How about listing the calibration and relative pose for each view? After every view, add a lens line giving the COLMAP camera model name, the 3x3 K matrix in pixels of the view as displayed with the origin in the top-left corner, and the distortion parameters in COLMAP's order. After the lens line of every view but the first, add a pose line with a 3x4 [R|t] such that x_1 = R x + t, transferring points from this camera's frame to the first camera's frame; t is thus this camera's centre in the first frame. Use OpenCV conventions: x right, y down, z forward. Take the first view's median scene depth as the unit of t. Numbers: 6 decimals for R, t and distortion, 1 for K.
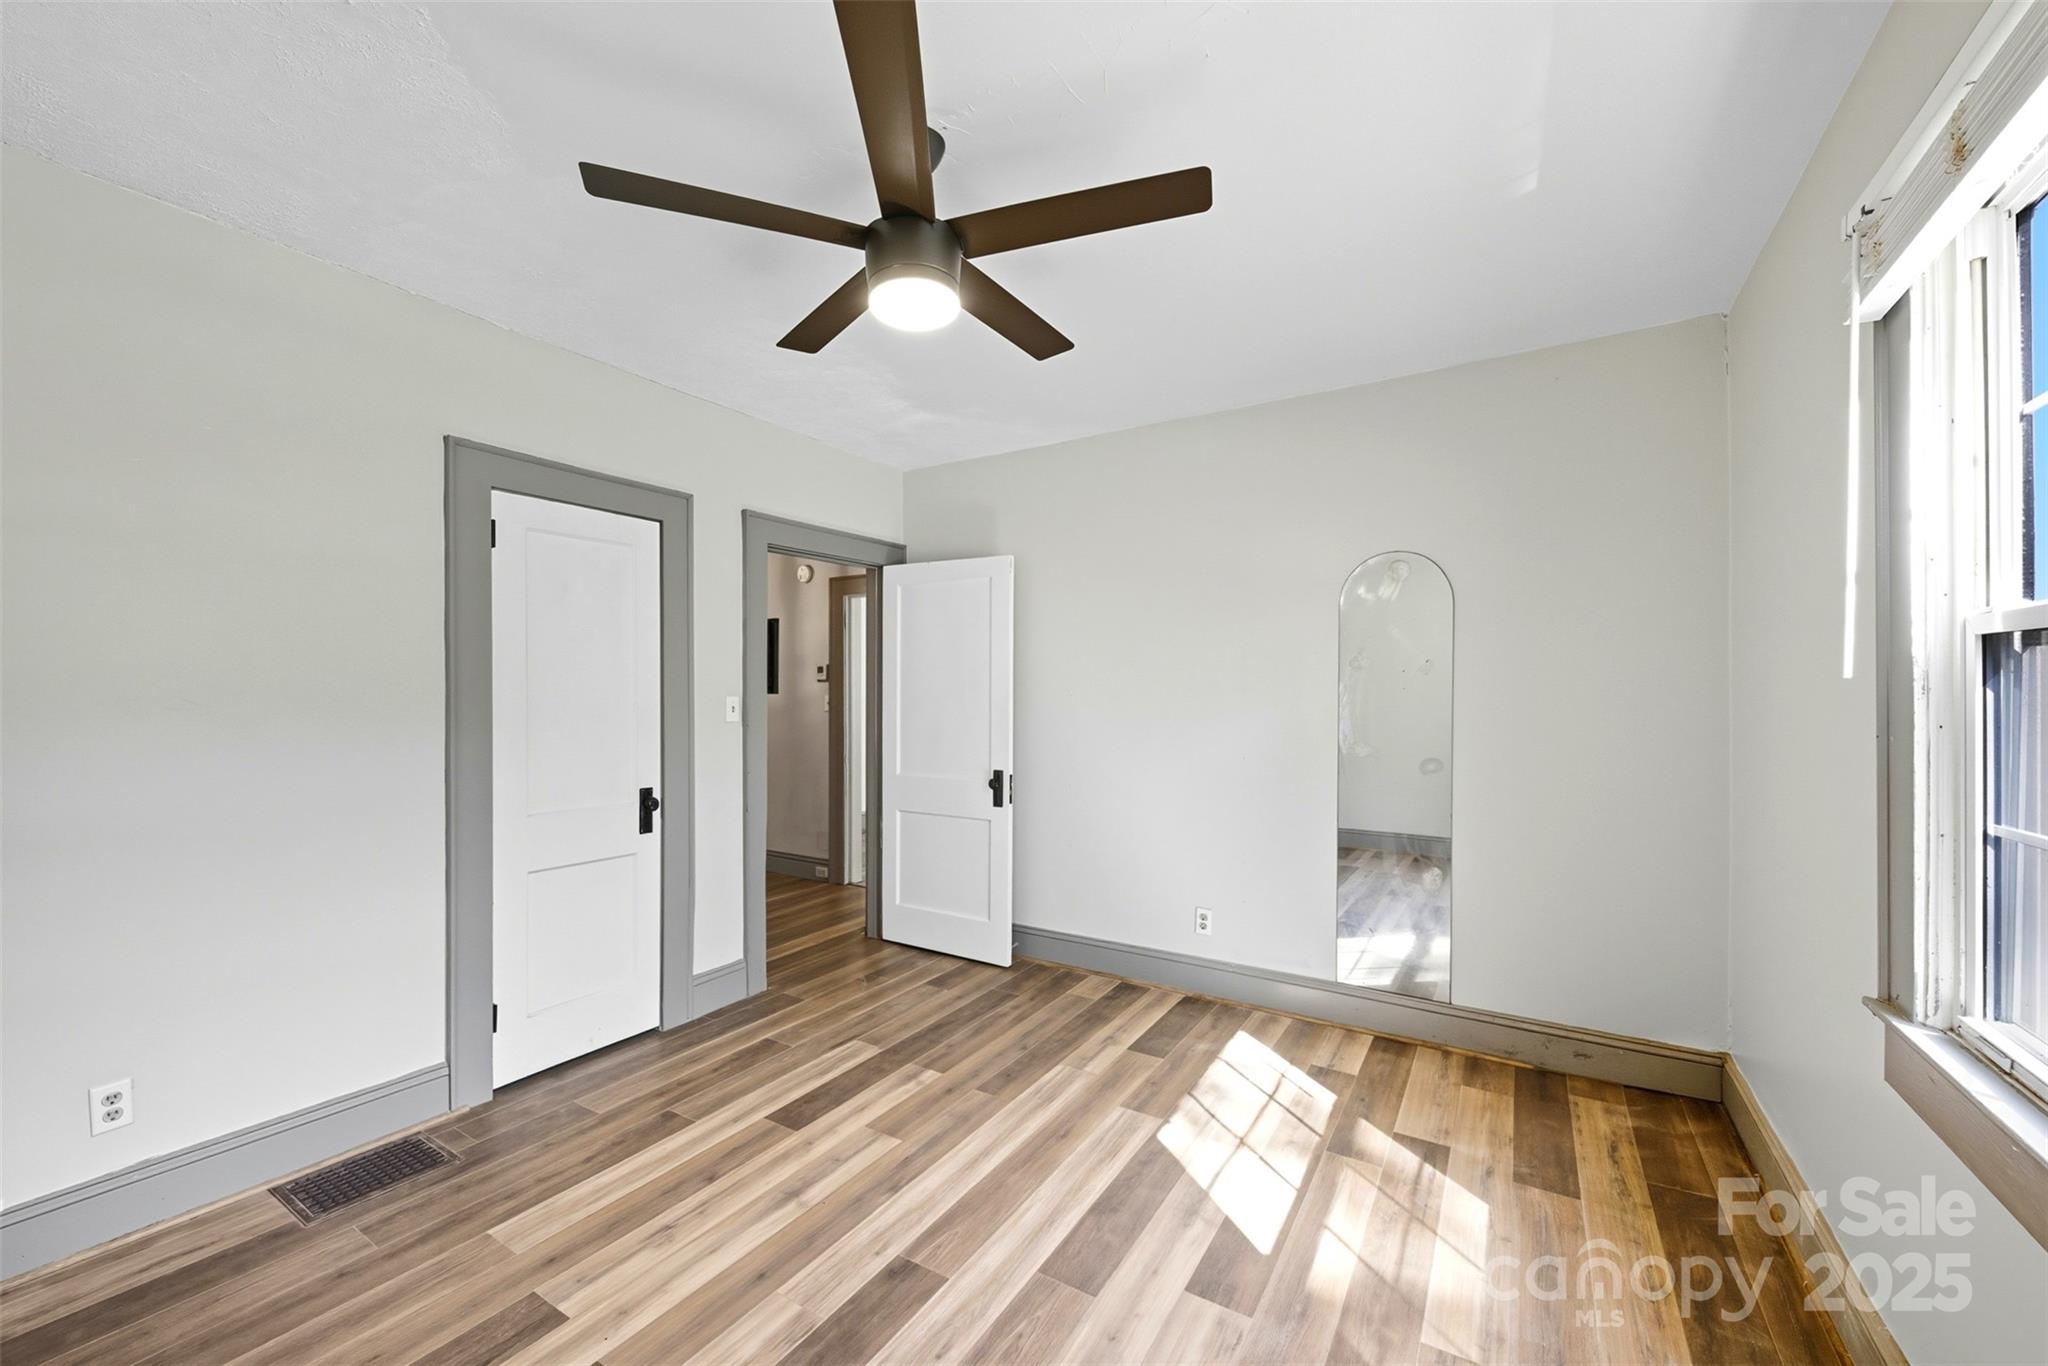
lens RADIAL K [[804.1, 0, 1024.7], [0, 804.1, 693.6], [0, 0, 1]] dist [0.011144, -0.005127]
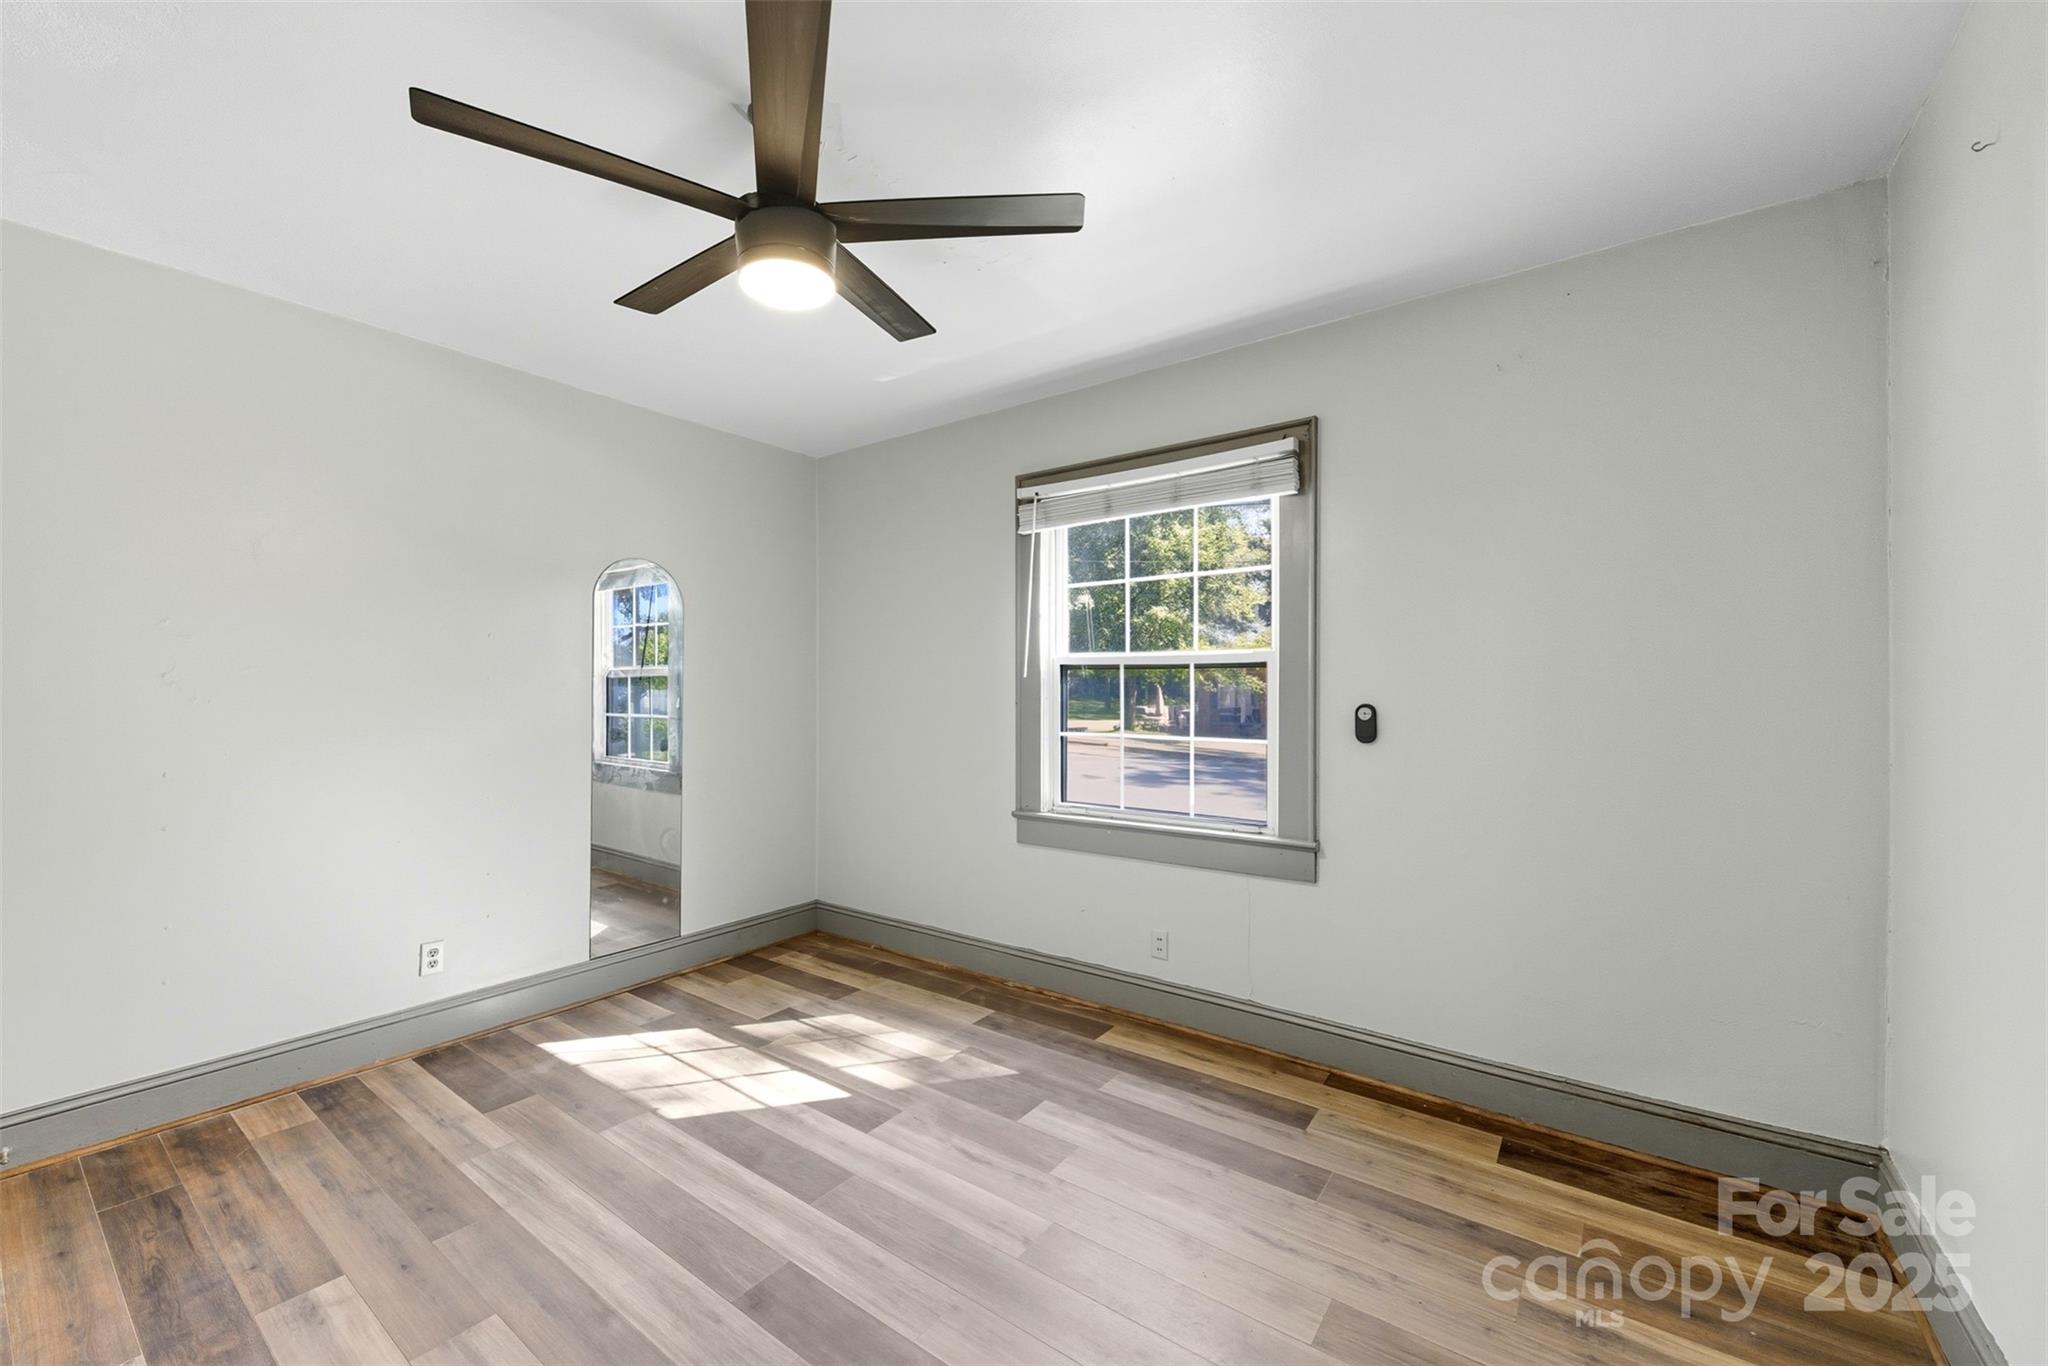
lens RADIAL K [[804.1, 0, 1028.0], [0, 804.1, 690.1], [0, 0, 1]] dist [0.011144, -0.005127]
pose [[0.070166, -0.006921, 0.997511, -0.799048], [-0.002728, 0.999971, 0.007130, -0.002277], [-0.997532, -0.003222, 0.070145, 0.465418]]
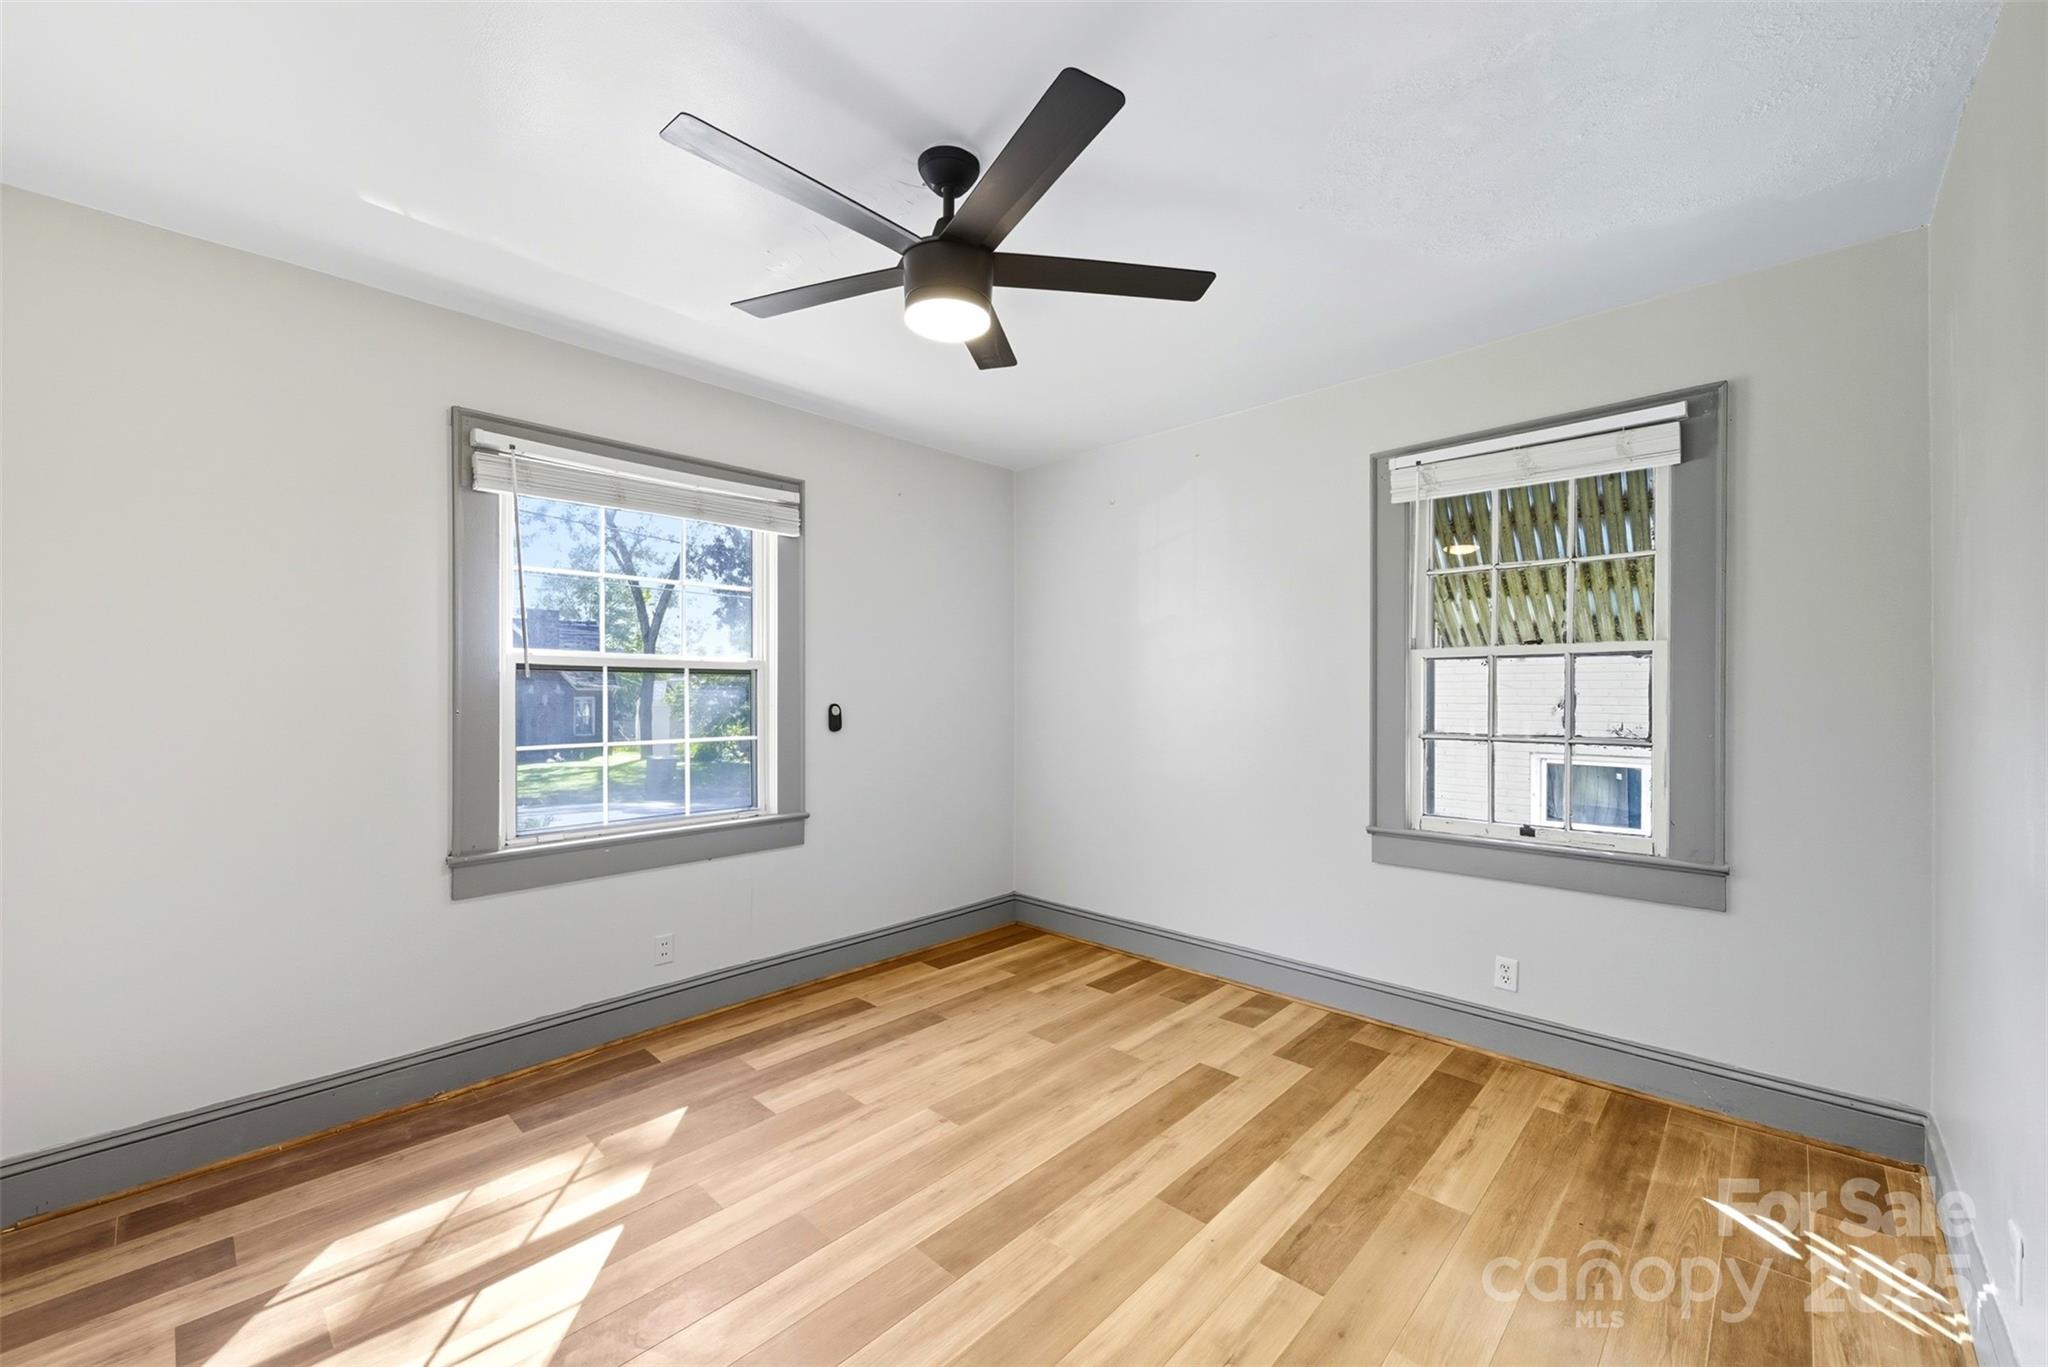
lens RADIAL K [[804.1, 0, 1028.7], [0, 804.1, 685.1], [0, 0, 1]] dist [0.011144, -0.005127]
pose [[-0.982062, -0.002583, 0.188539, -0.321284], [-0.004232, 0.999956, -0.008341, 0.000684], [-0.188509, -0.008989, -0.982030, 1.484577]]
